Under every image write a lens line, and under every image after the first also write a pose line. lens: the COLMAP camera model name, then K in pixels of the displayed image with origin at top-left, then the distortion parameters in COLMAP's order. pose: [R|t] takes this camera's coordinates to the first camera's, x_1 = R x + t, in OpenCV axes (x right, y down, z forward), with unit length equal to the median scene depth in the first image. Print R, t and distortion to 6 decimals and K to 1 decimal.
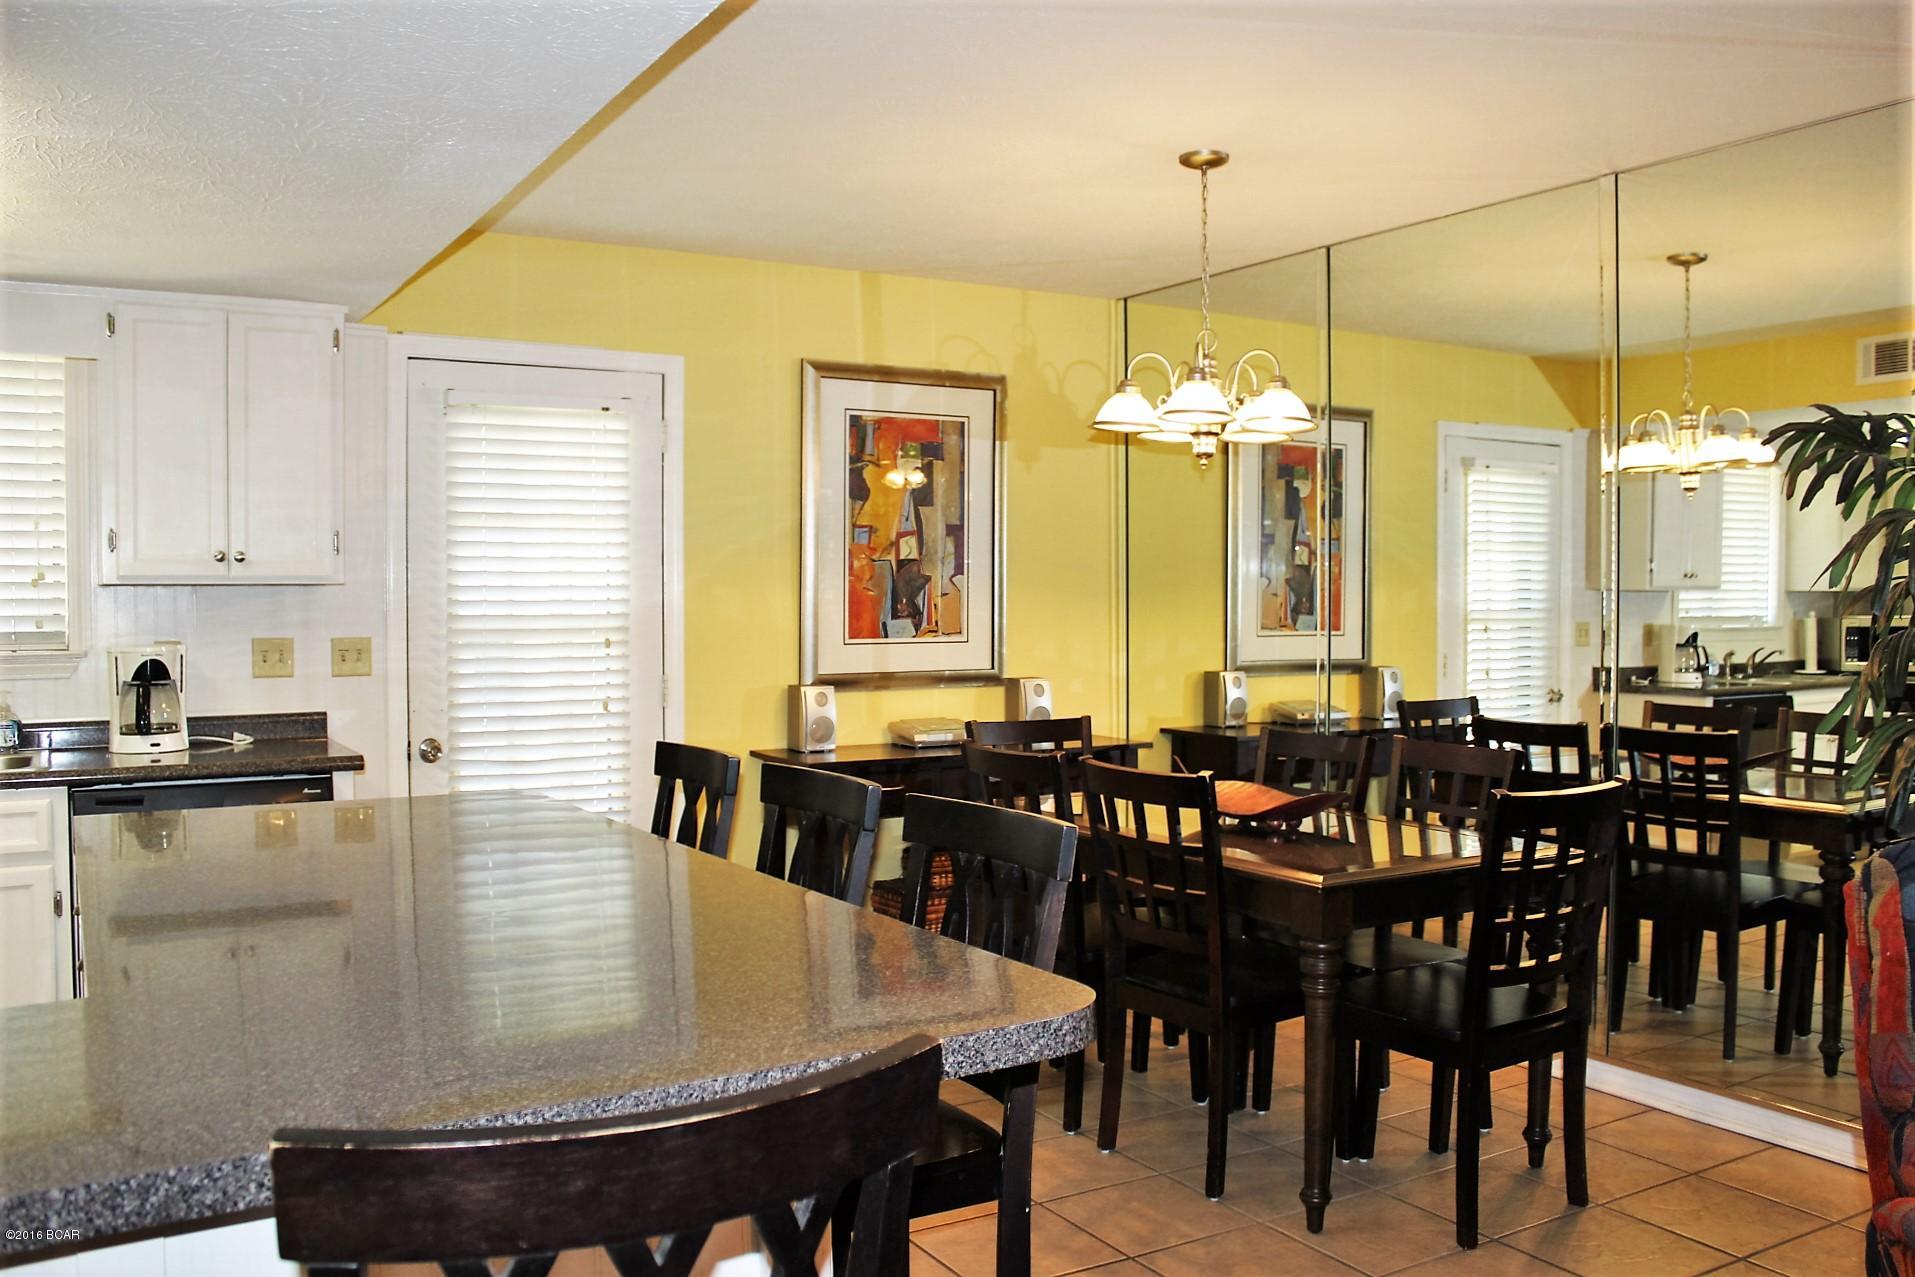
lens RADIAL K [[1626.1, 0, 970.8], [0, 1626.1, 634.1], [0, 0, 1]] dist [-0.148832, 0.138123]
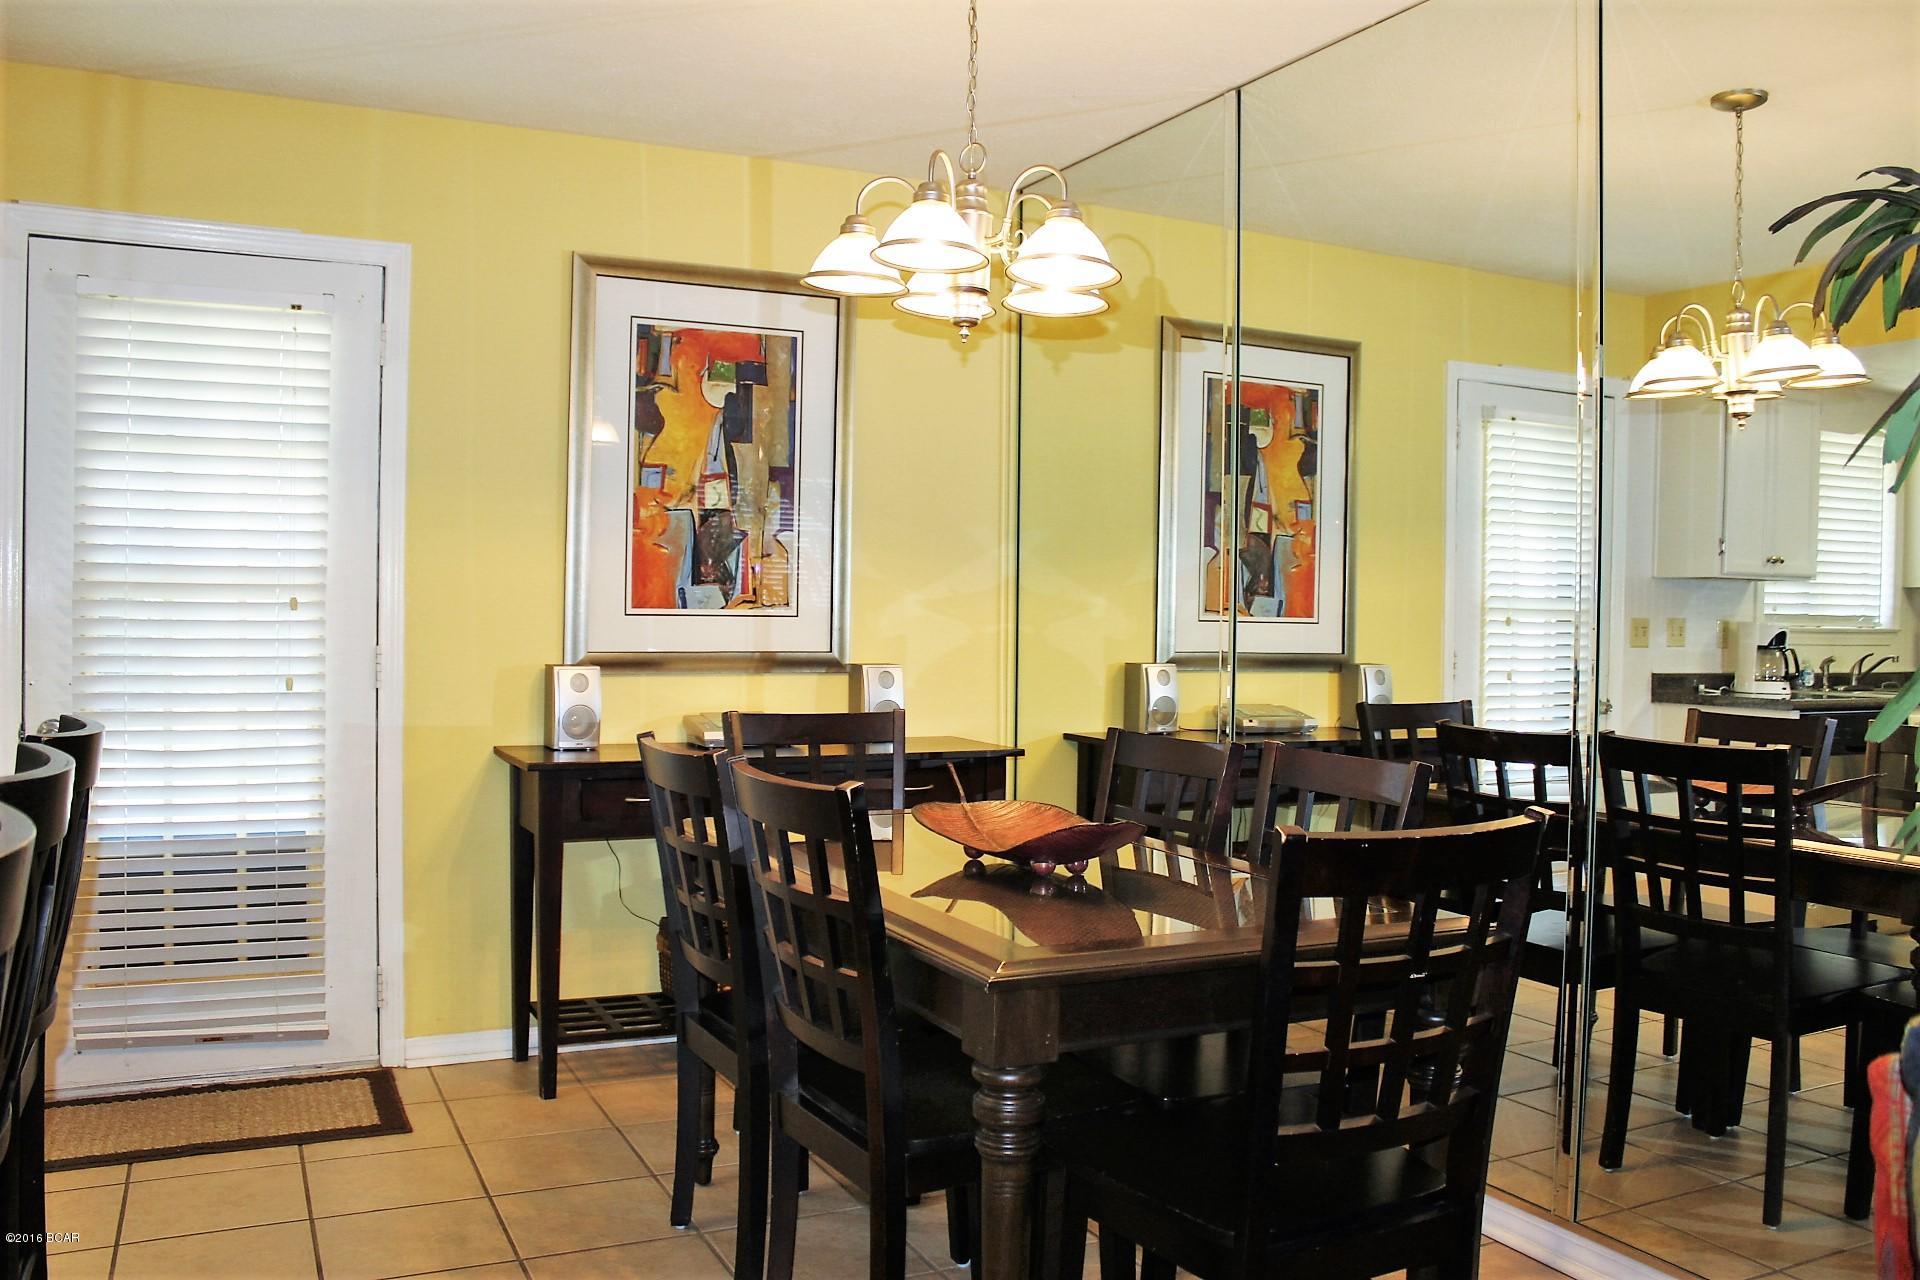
lens RADIAL K [[1630.0, 0, 947.7], [0, 1630.0, 632.1], [0, 0, 1]] dist [-0.151626, 0.139958]
pose [[0.996374, 0.015444, -0.083670, 0.142375], [-0.016355, 0.999814, -0.010218, 0.019915], [0.083497, 0.011549, 0.996441, 0.230660]]
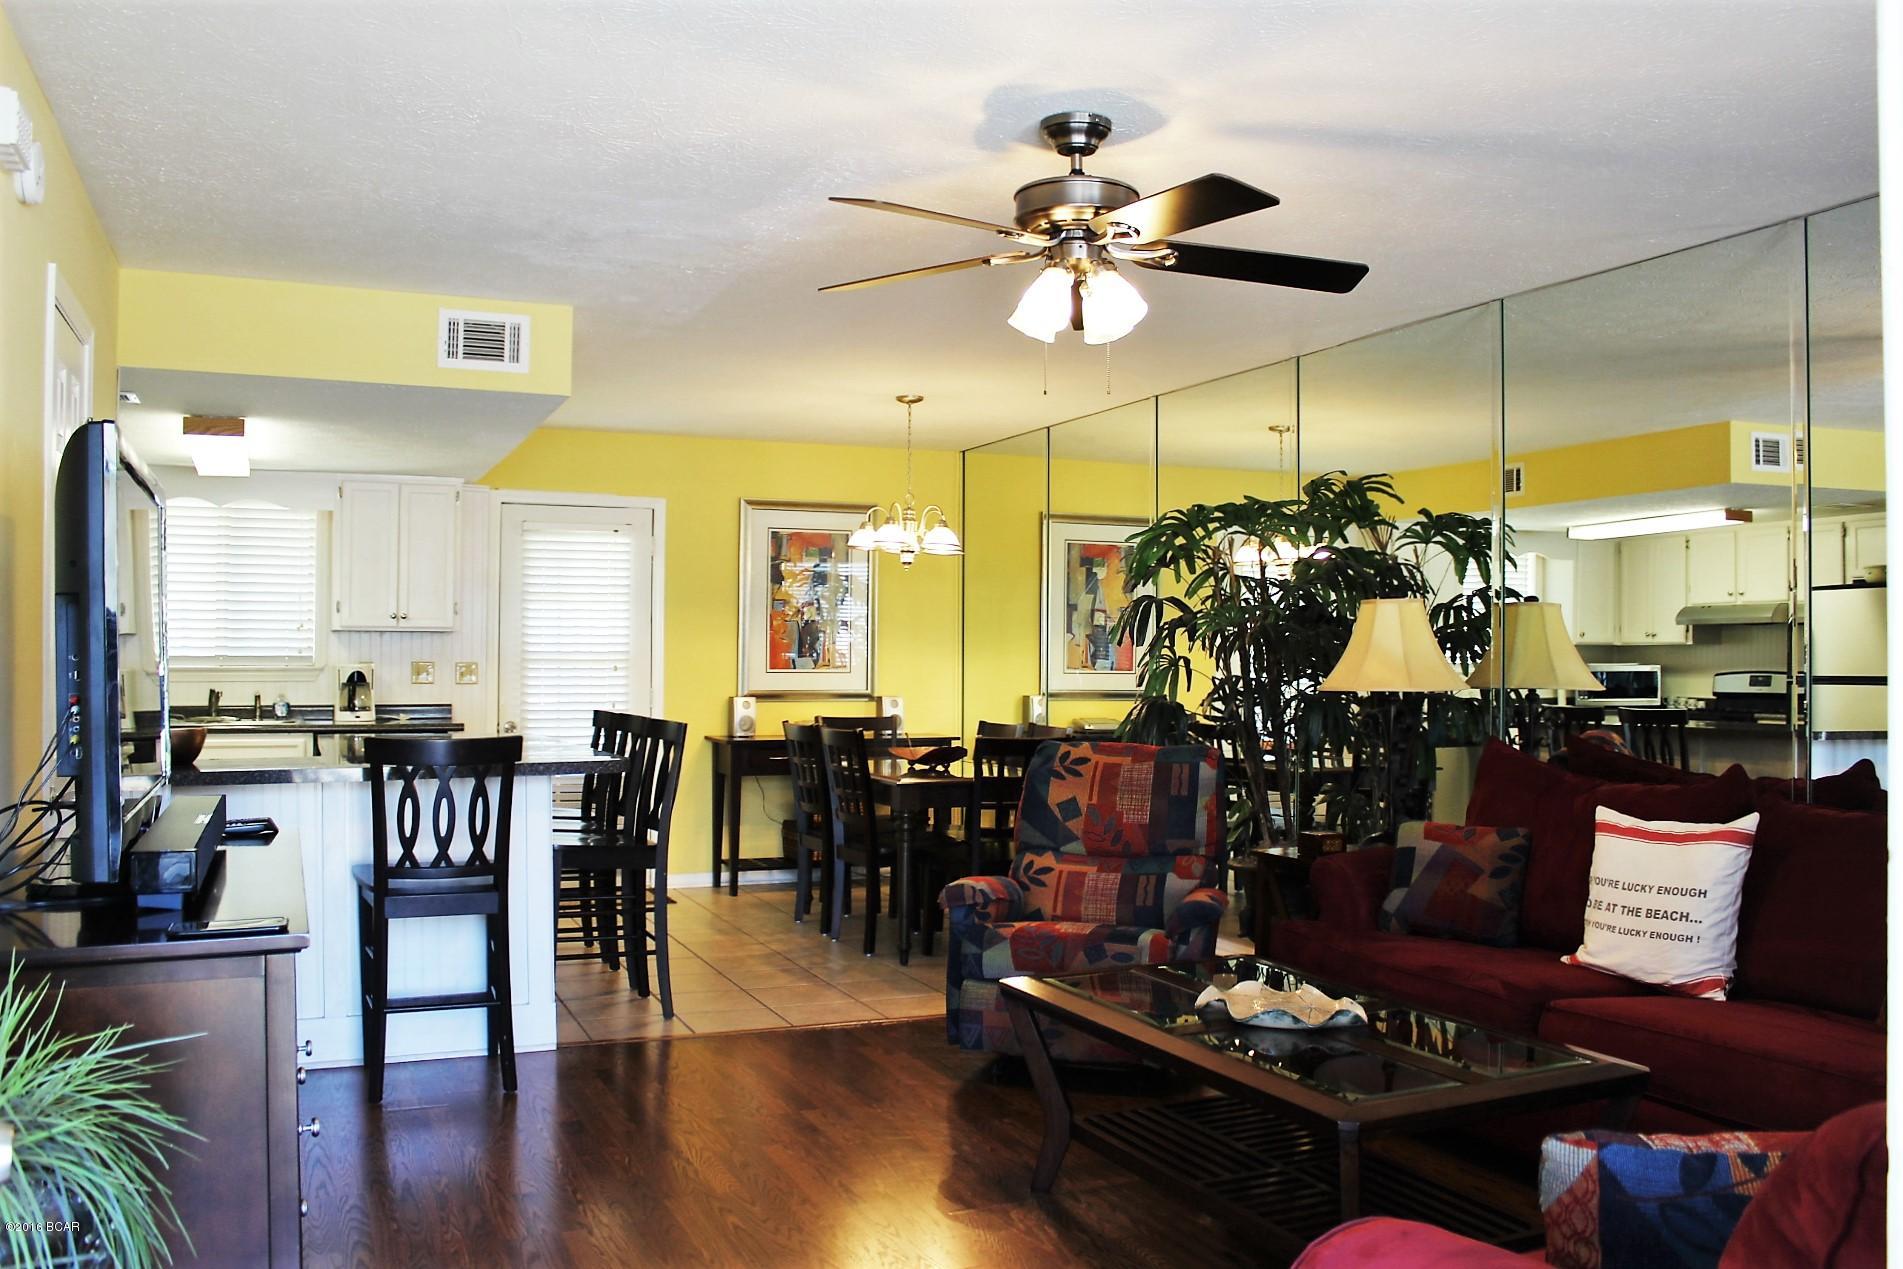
lens RADIAL K [[1615.6, 0, 939.3], [0, 1615.6, 626.7], [0, 0, 1]] dist [-0.151626, 0.139958]
pose [[0.990662, 0.005993, -0.136210, 0.310265], [-0.011623, 0.999109, -0.040581, 0.023867], [0.135846, 0.041785, 0.989848, -0.568710]]
